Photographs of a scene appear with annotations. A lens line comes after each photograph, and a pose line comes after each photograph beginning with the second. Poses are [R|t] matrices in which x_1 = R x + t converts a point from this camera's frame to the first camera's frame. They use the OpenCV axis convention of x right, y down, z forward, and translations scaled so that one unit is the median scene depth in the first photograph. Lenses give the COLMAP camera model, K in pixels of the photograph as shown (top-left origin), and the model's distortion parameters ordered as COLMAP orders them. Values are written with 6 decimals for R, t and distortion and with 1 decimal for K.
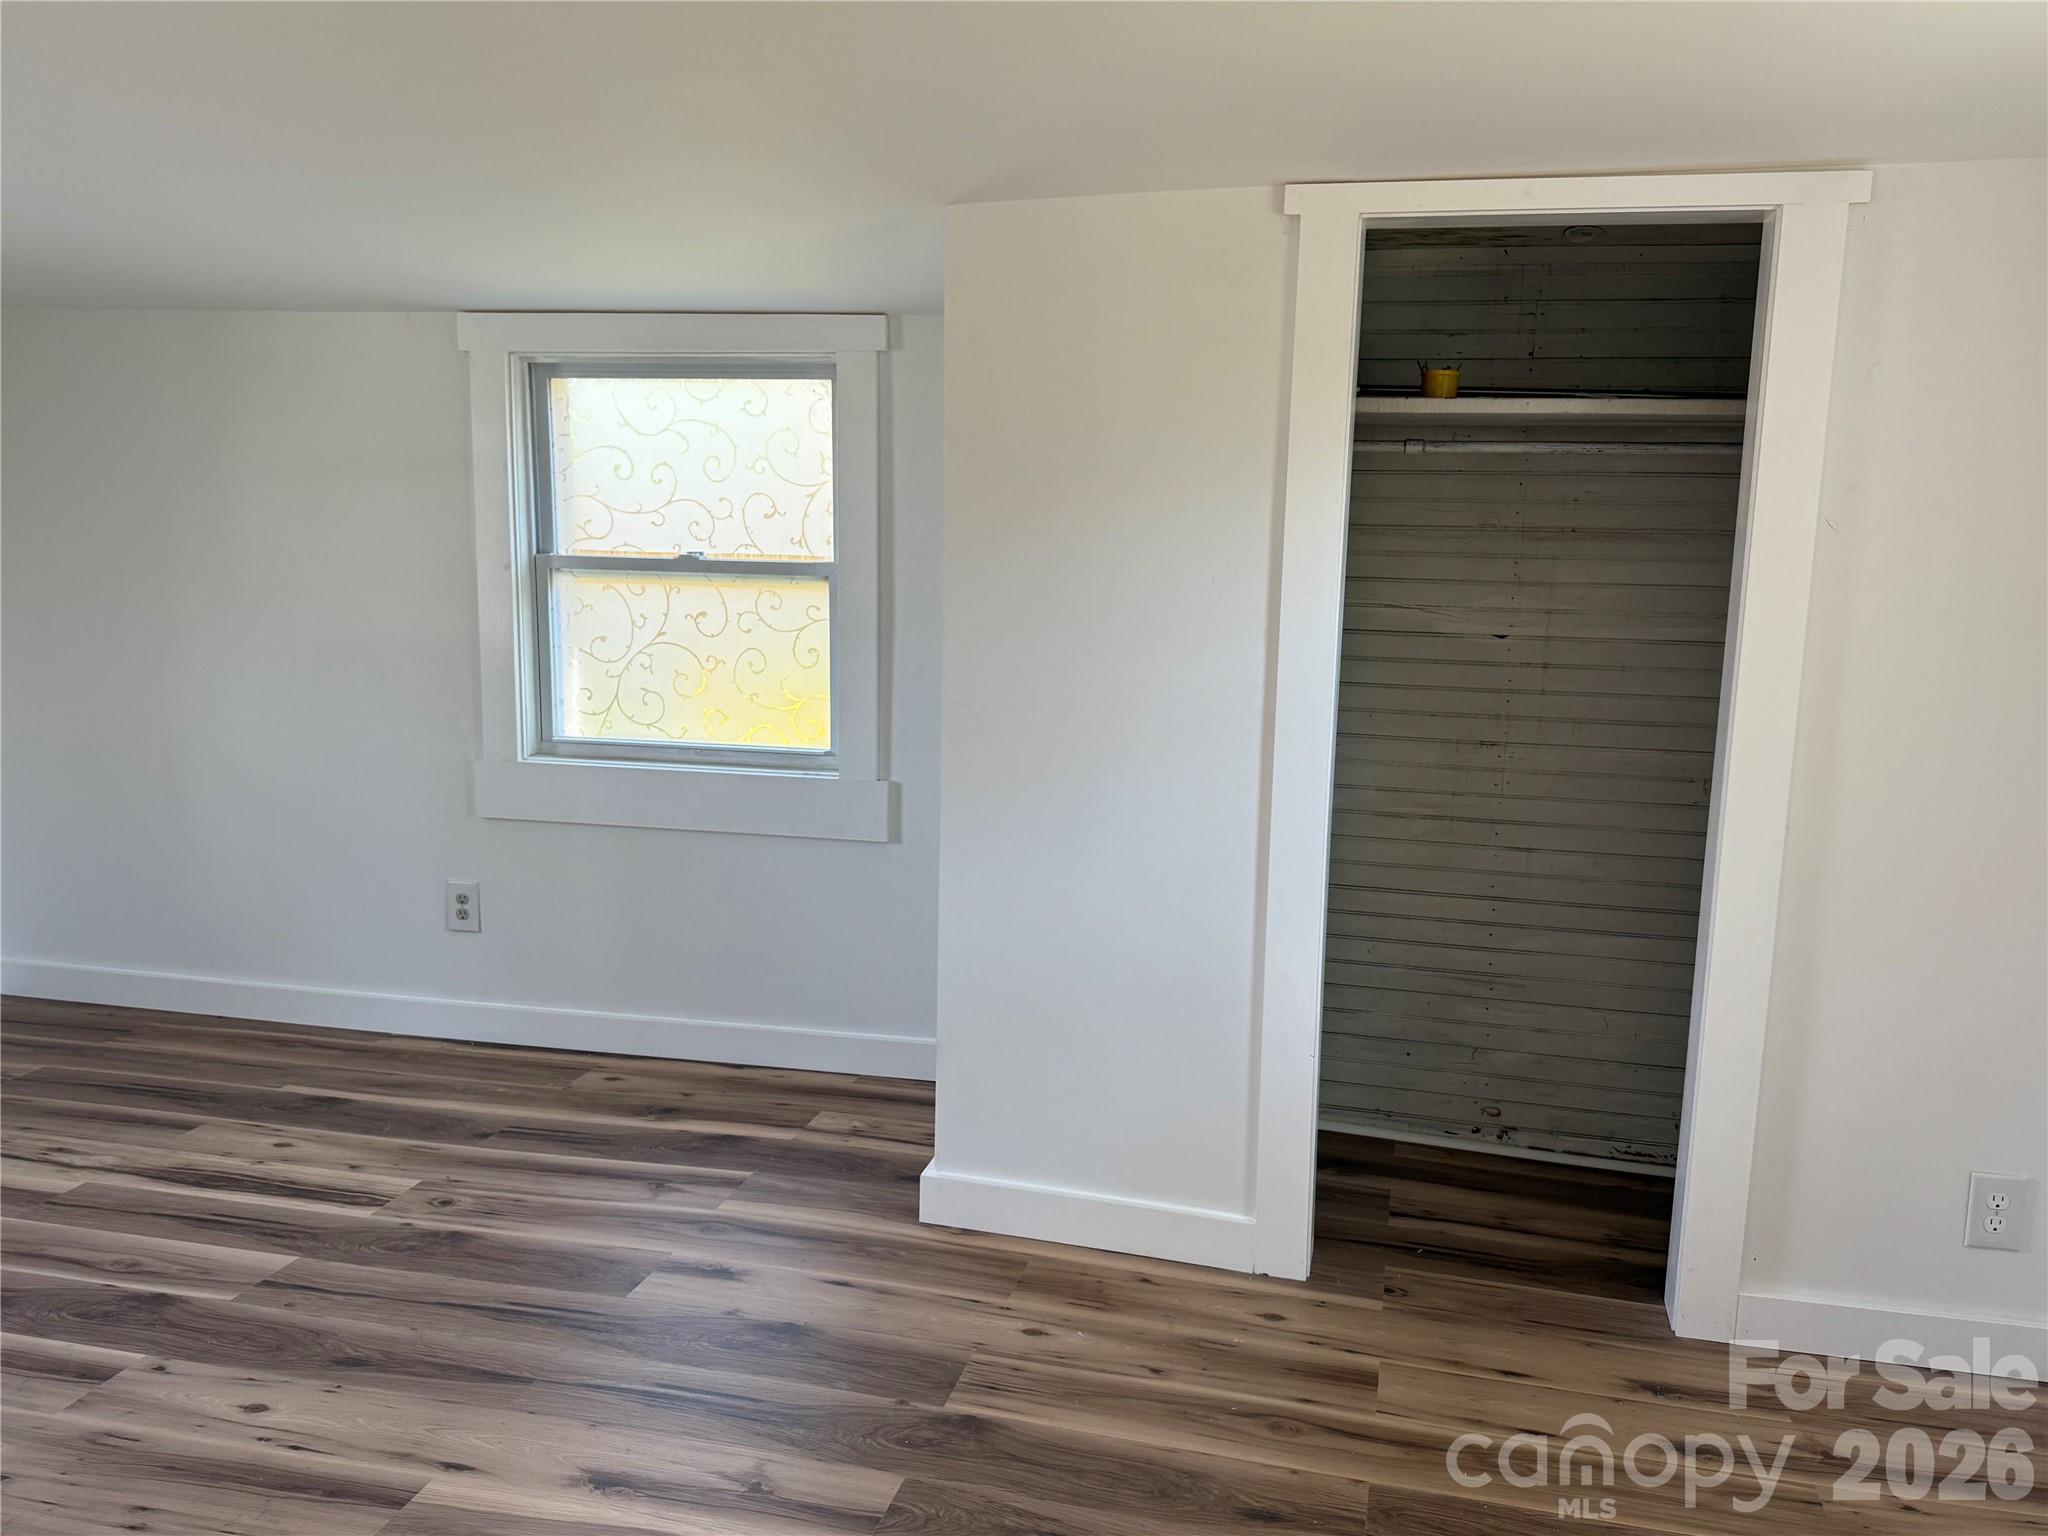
lens RADIAL K [[1668.6, 0, 1036.6], [0, 1668.6, 779.6], [0, 0, 1]] dist [0.041085, -0.078836]
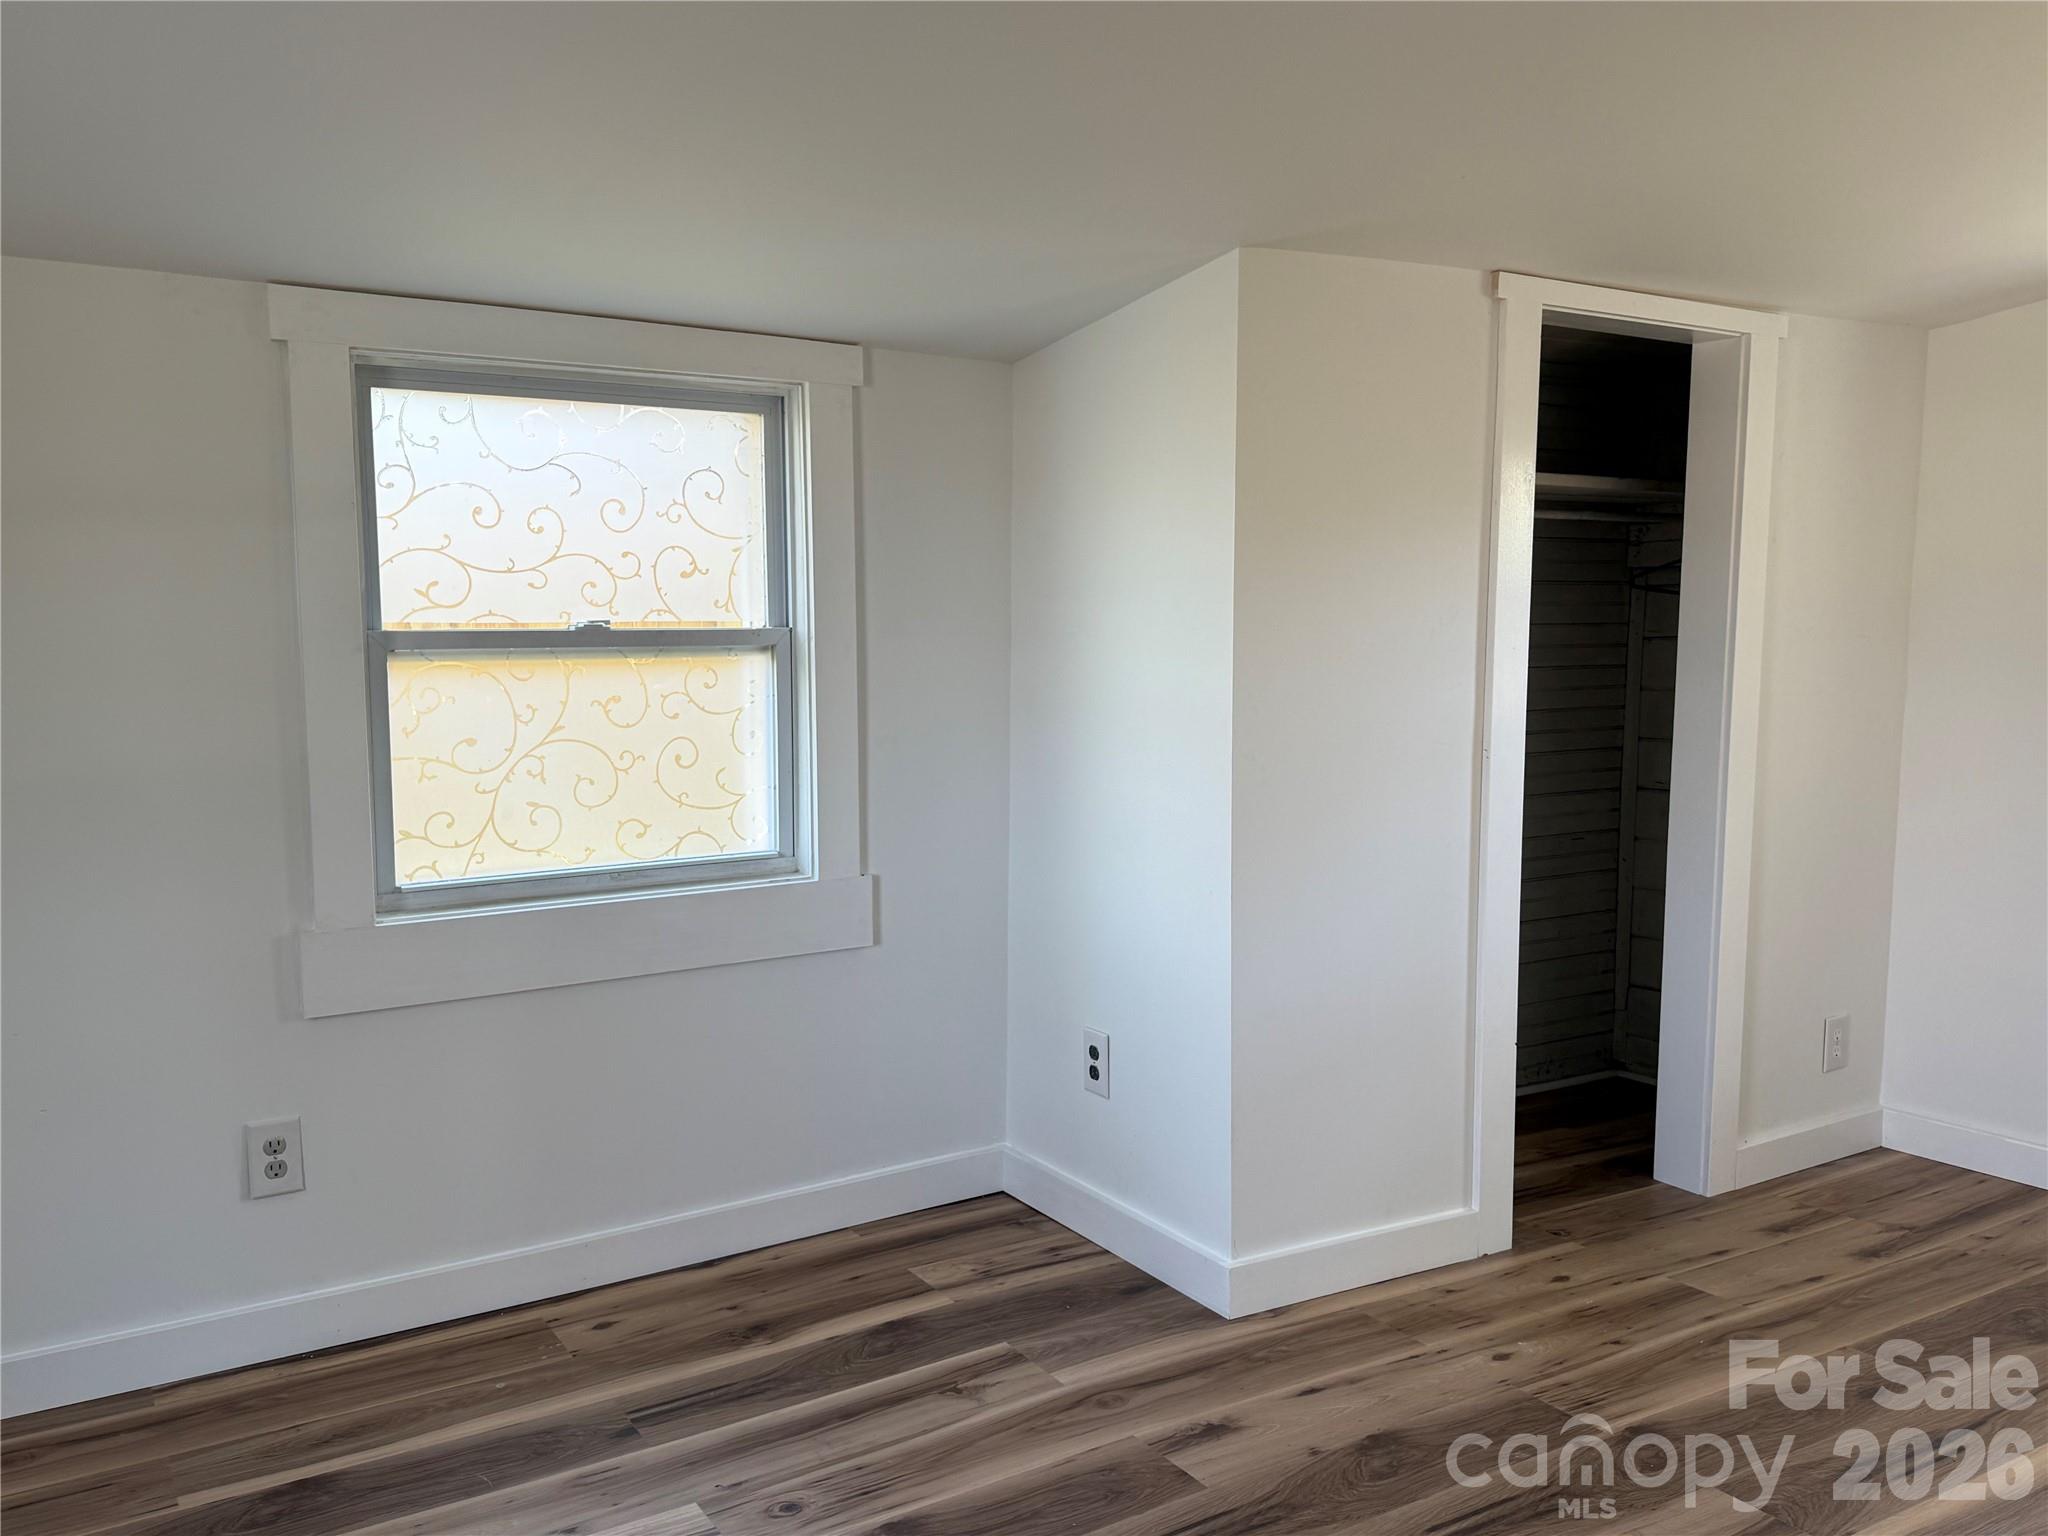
lens RADIAL K [[1668.6, 0, 1041.3], [0, 1668.6, 753.3], [0, 0, 1]] dist [0.041085, -0.078836]
pose [[0.696270, -0.081354, 0.713155, -0.629220], [0.127228, 0.991812, -0.011074, -0.040245], [-0.706414, 0.098444, 0.700919, 0.315821]]
